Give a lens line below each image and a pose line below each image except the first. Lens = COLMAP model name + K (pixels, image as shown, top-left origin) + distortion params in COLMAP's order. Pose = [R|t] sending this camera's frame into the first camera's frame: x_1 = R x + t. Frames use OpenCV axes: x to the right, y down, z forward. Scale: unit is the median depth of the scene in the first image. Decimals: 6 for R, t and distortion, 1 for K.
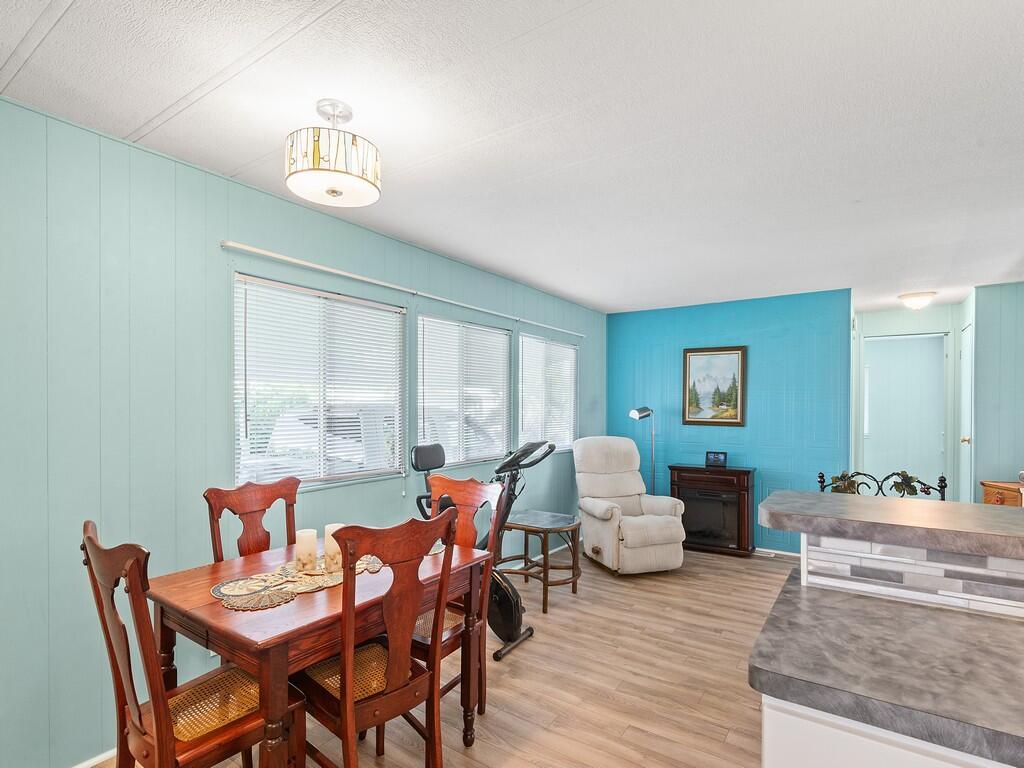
lens RADIAL K [[518.6, 0, 515.2], [0, 518.6, 410.5], [0, 0, 1]] dist [-0.002768, -0.000263]
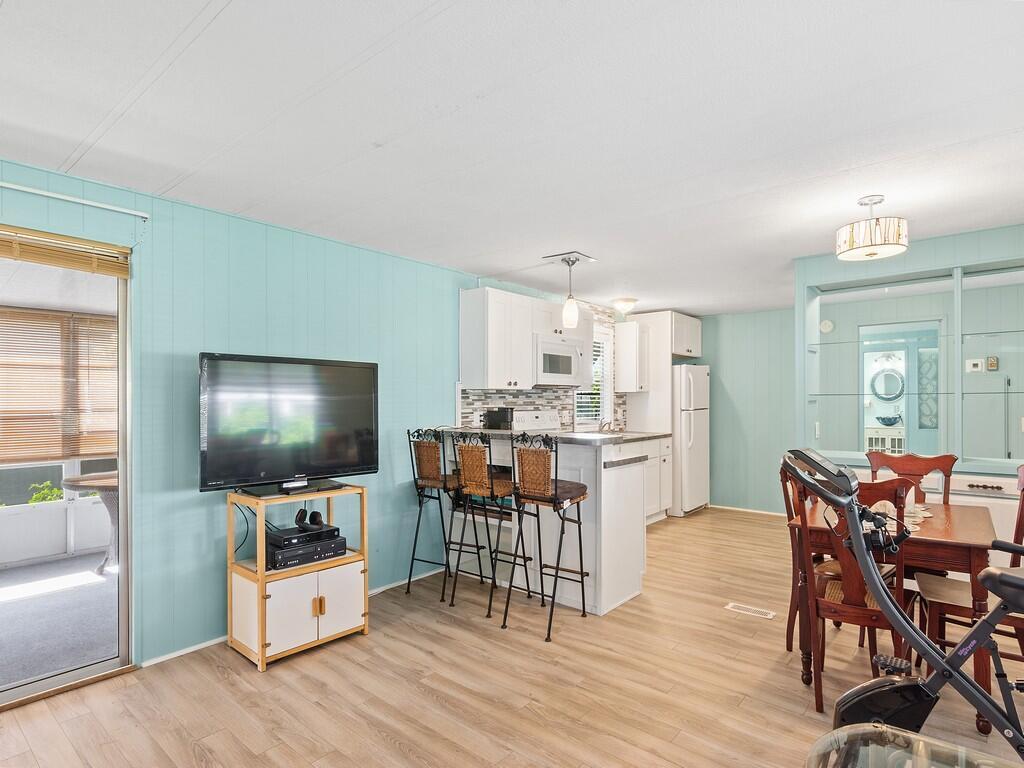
lens RADIAL K [[562.2, 0, 511.9], [0, 562.2, 400.9], [0, 0, 1]] dist [-0.005451, -0.000548]
pose [[-0.995288, 0.001932, 0.096942, 0.185639], [0.002914, 0.999946, 0.009985, -0.005069], [-0.096918, 0.010221, -0.995240, 0.950750]]
